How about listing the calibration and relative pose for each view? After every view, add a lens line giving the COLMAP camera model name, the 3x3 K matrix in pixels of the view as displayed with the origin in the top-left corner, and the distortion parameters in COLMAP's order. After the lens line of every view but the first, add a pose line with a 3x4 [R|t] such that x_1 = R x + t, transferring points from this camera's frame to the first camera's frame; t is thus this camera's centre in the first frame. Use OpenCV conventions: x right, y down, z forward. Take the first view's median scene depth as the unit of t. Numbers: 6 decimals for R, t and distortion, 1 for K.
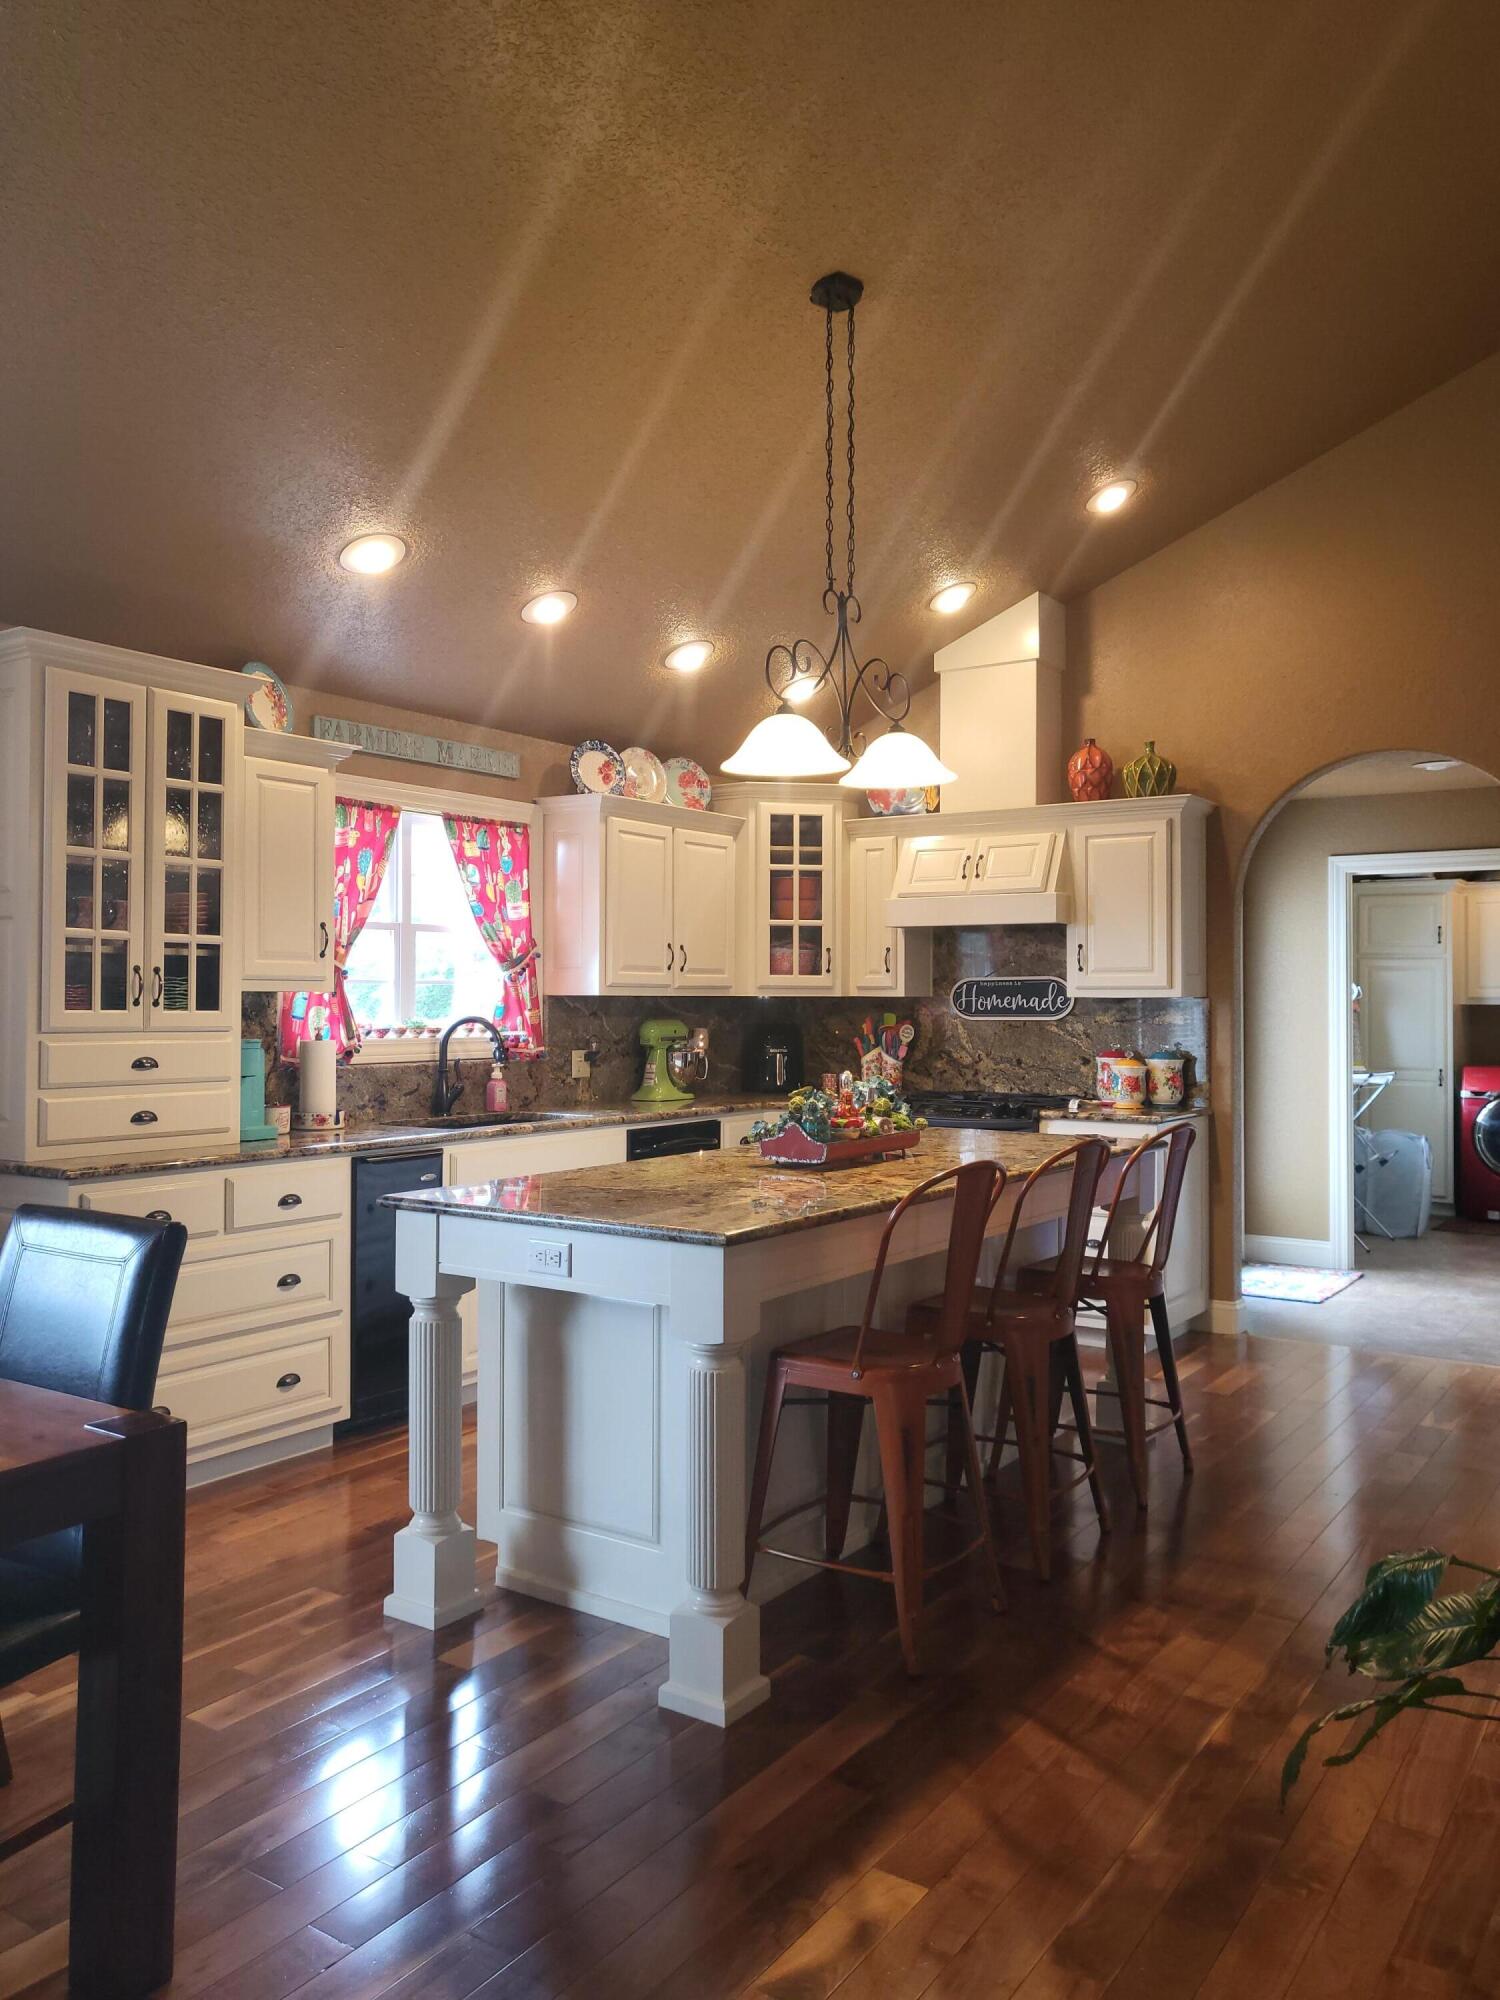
lens RADIAL K [[1518.9, 0, 741.9], [0, 1518.9, 976.5], [0, 0, 1]] dist [0.044906, -0.176999]
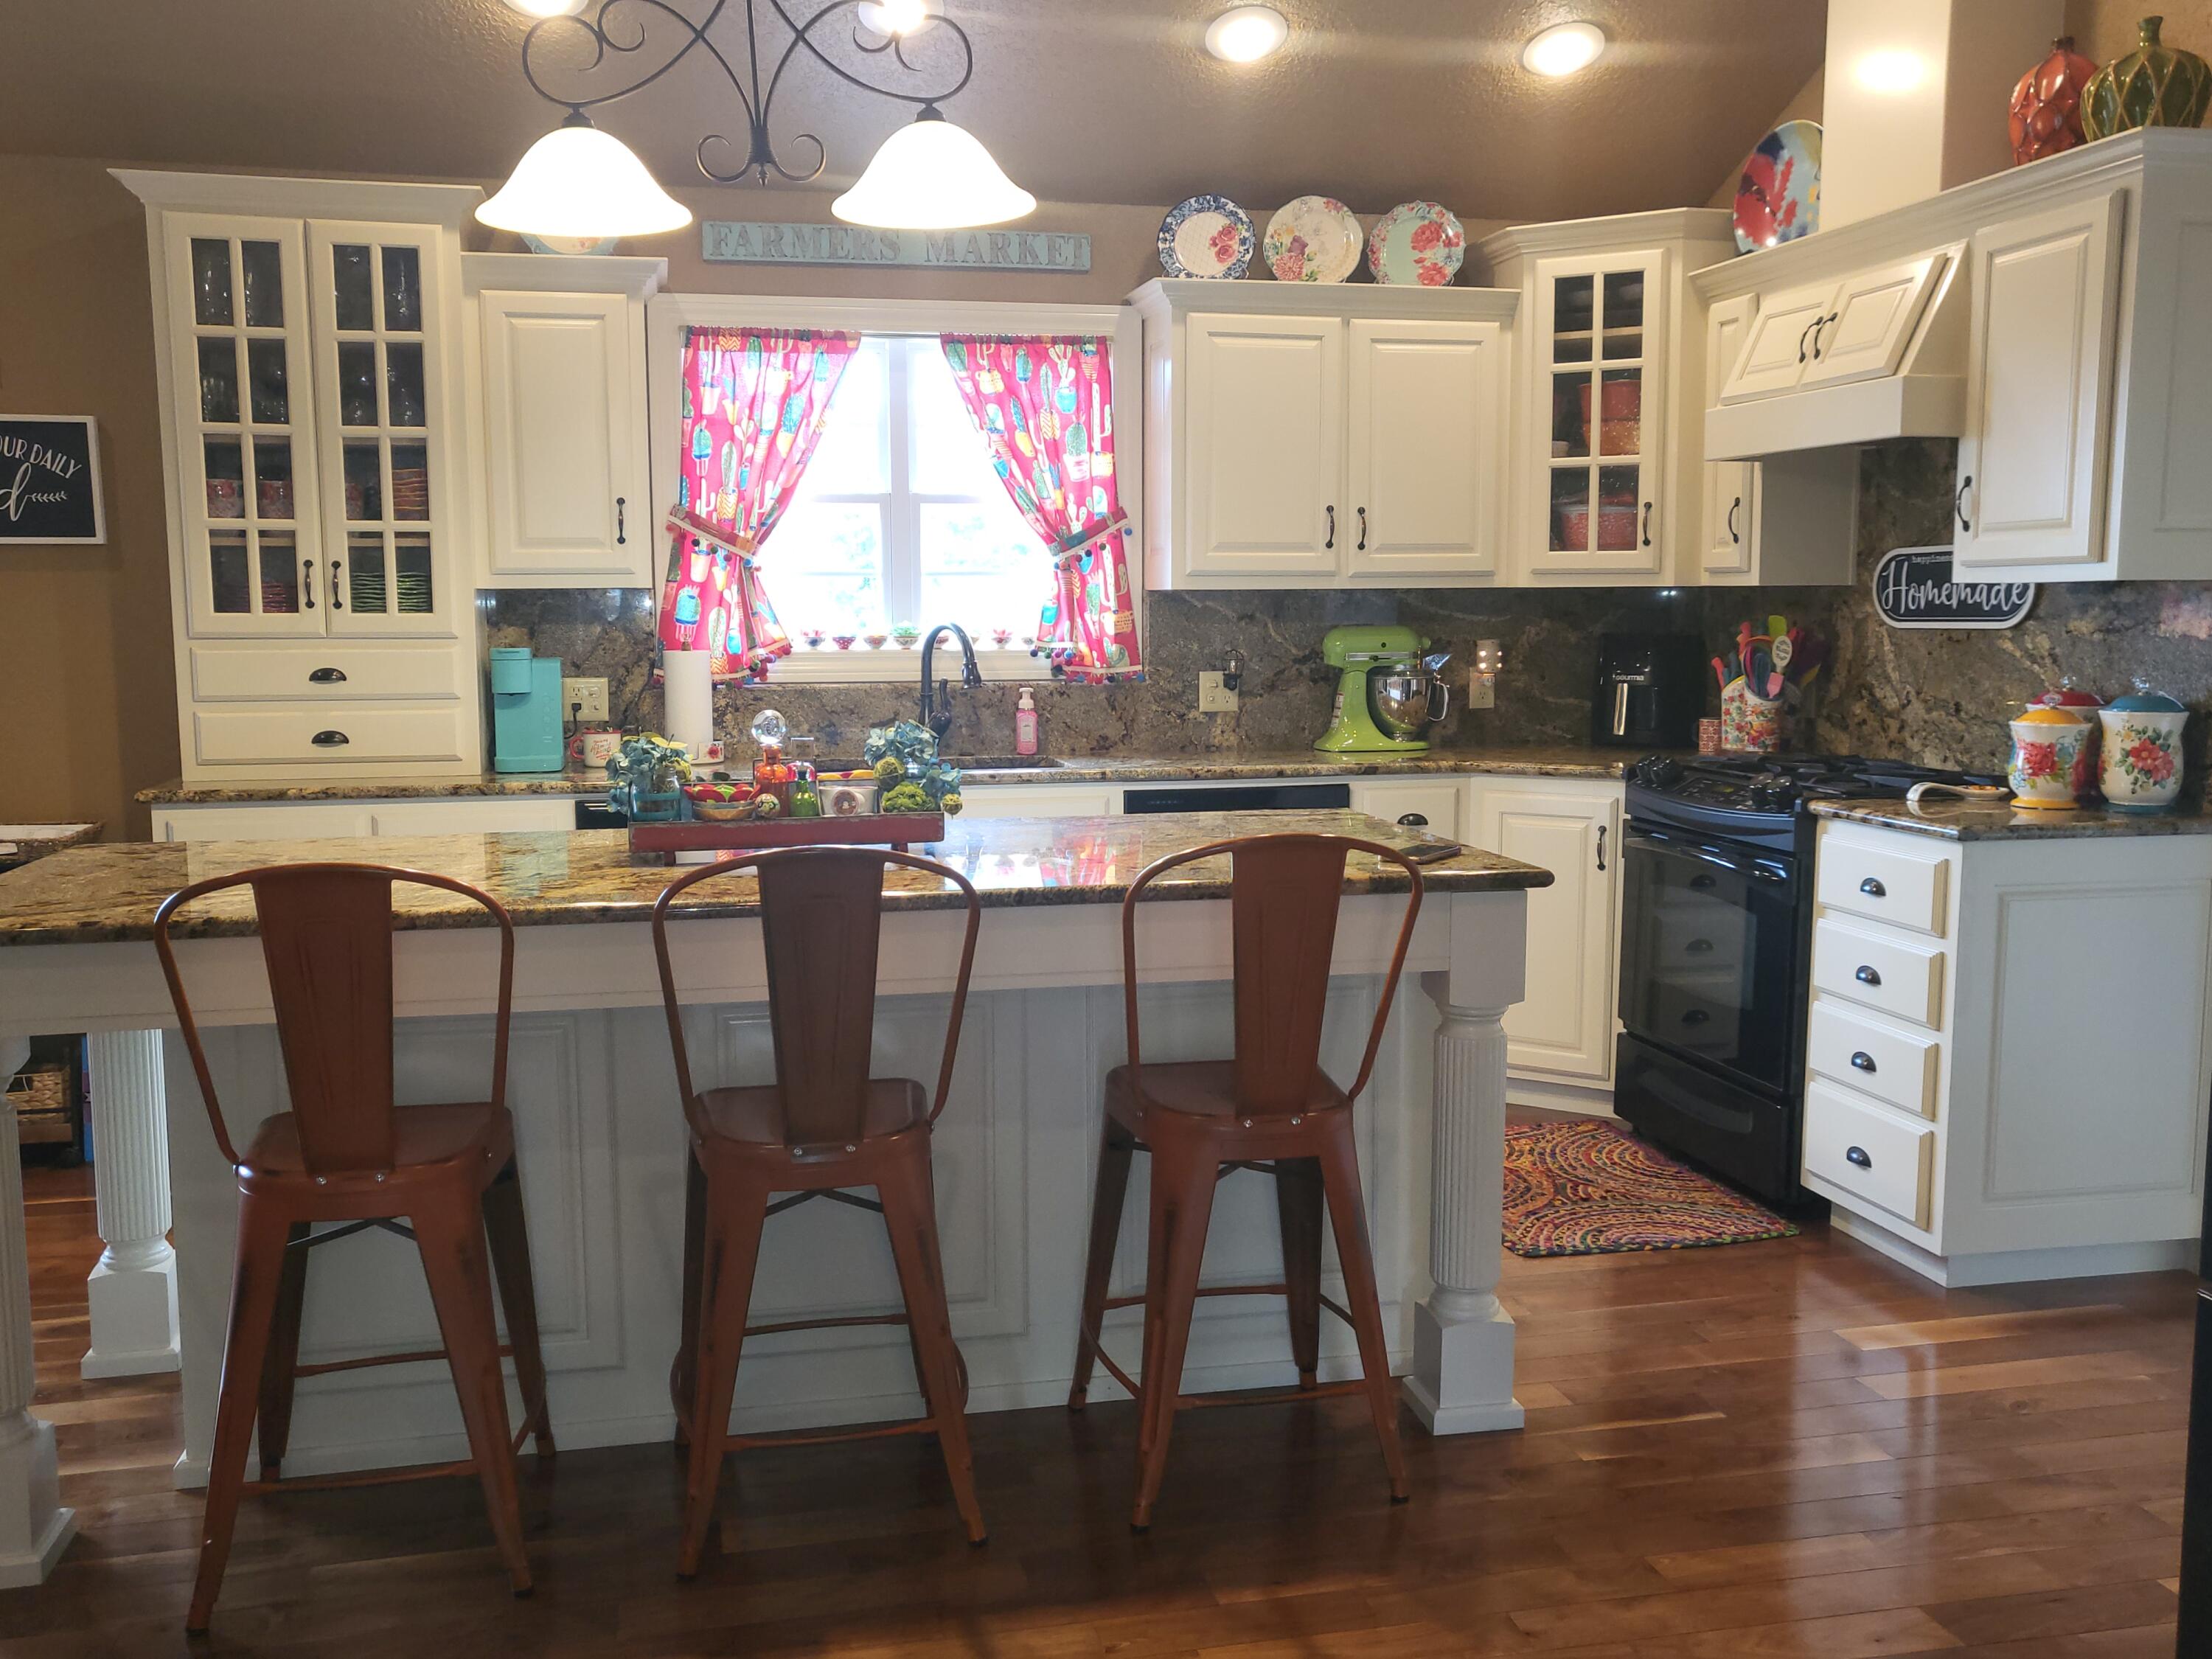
lens RADIAL K [[1972.1, 0, 1122.3], [0, 1972.1, 842.0], [0, 0, 1]] dist [-0.030027, 0.103143]
pose [[0.736307, 0.075956, -0.672371, 0.476201], [0.017125, 0.991270, 0.130733, 0.008953], [0.676431, -0.107774, 0.728578, 0.336719]]
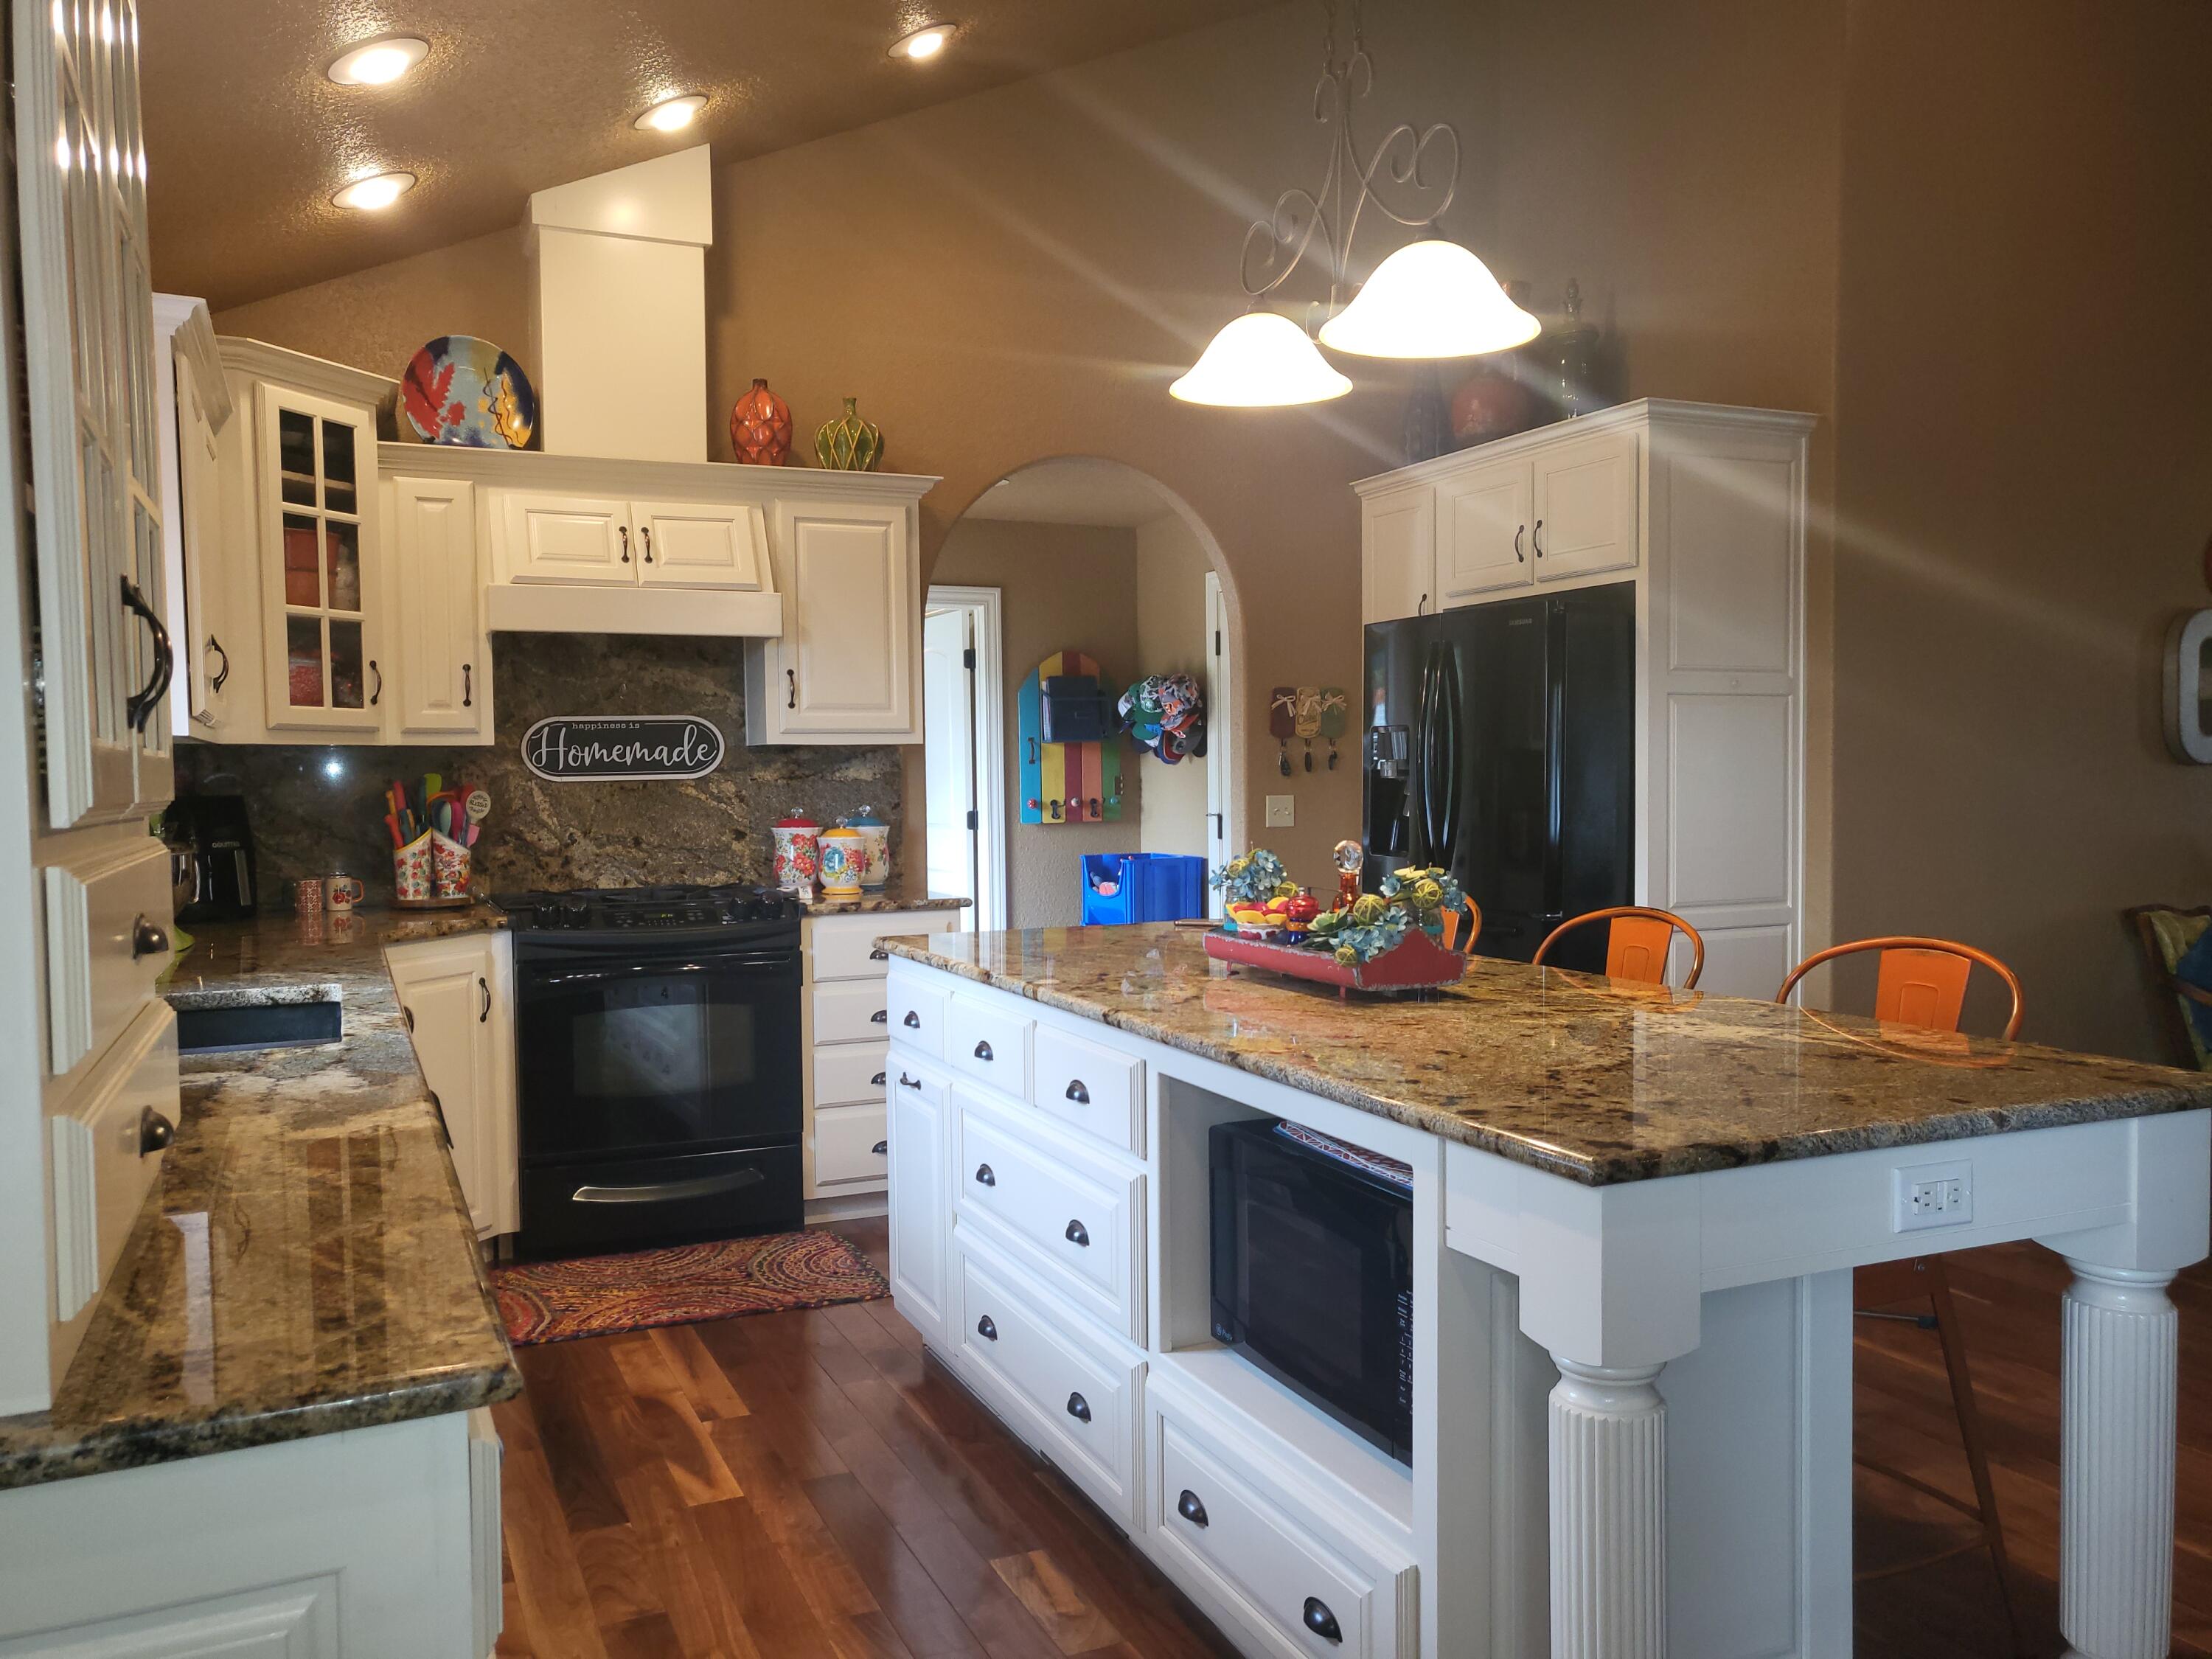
lens RADIAL K [[1699.2, 0, 1100.6], [0, 1699.2, 859.2], [0, 0, 1]] dist [-0.043047, 0.087047]
pose [[0.512680, -0.056409, 0.856725, -0.399421], [-0.002335, 0.997744, 0.067091, 0.014107], [-0.858577, -0.036397, 0.511392, 0.481136]]
